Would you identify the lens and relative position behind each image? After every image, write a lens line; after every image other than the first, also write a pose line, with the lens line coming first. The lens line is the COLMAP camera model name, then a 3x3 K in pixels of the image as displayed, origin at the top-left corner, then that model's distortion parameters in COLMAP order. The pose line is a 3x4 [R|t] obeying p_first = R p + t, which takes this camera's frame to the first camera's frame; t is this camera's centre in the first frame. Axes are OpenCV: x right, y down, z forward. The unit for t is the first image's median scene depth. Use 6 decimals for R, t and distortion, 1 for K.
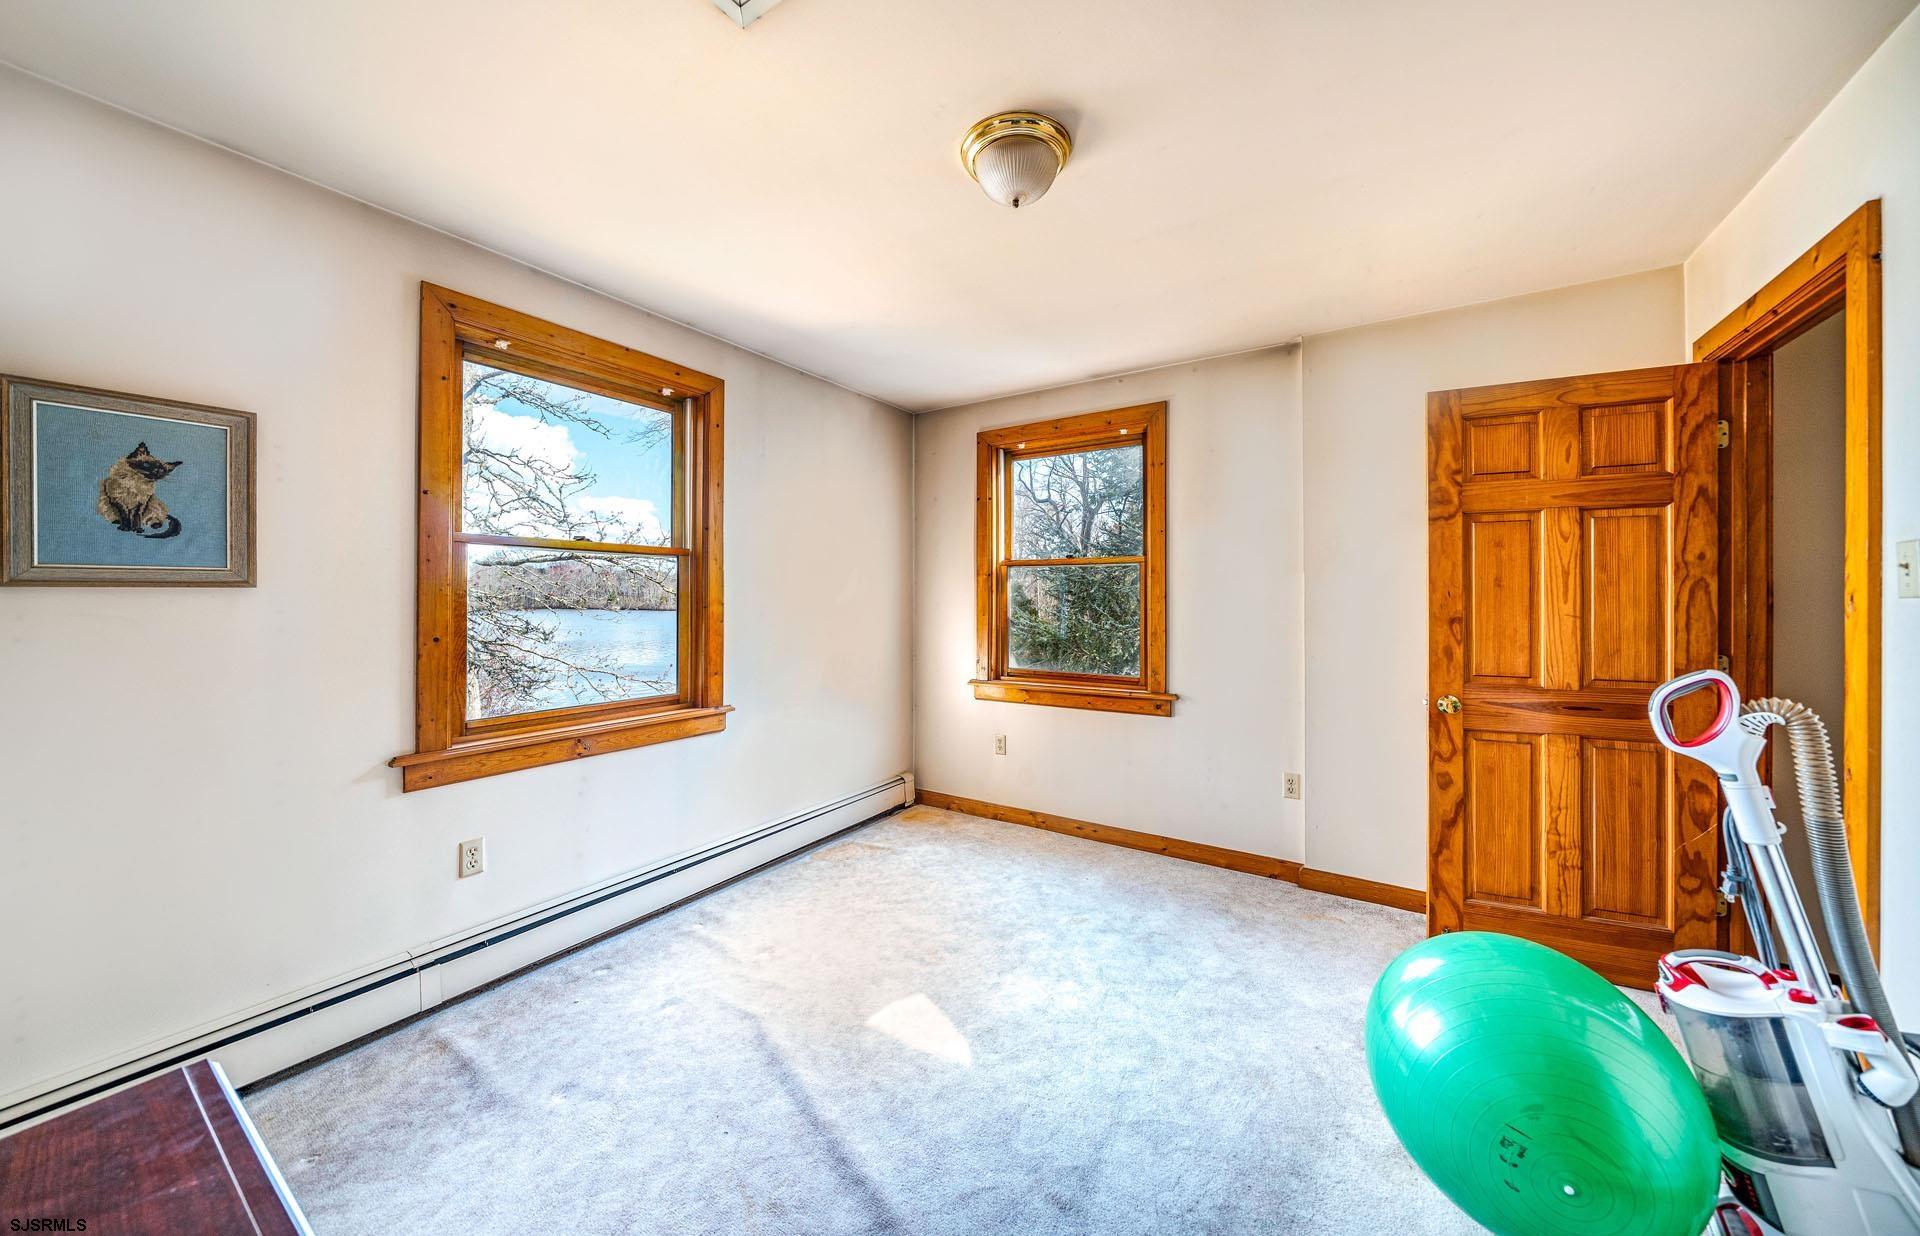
lens RADIAL K [[659.3, 0, 977.8], [0, 659.3, 591.6], [0, 0, 1]] dist [-0.000122, -0.000052]
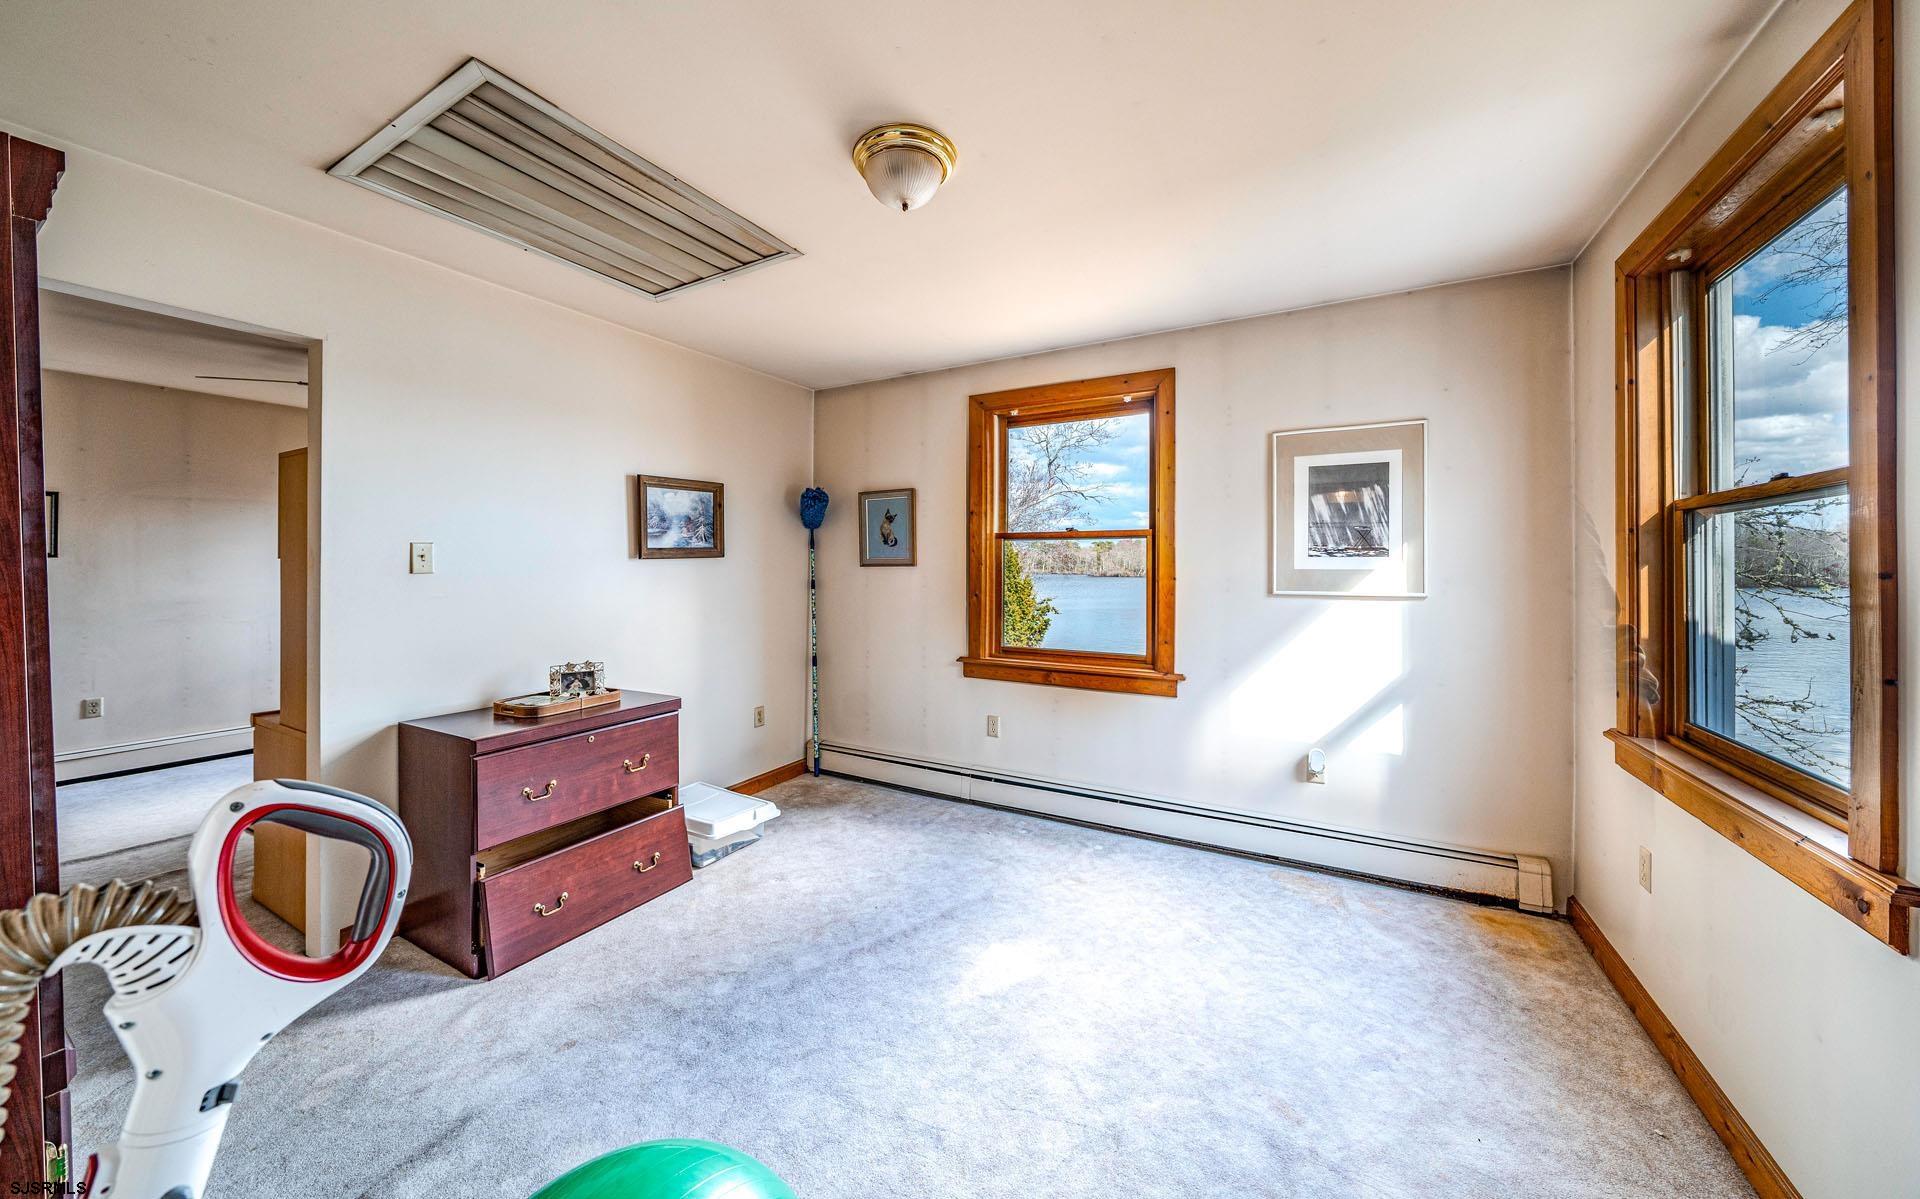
lens RADIAL K [[649.5, 0, 972.4], [0, 649.5, 572.0], [0, 0, 1]] dist [-0.000852, -0.000004]
pose [[0.078054, 0.001217, -0.996948, 1.218873], [0.002109, 0.999997, 0.001385, 0.010372], [0.996947, -0.002211, 0.078051, 1.137119]]
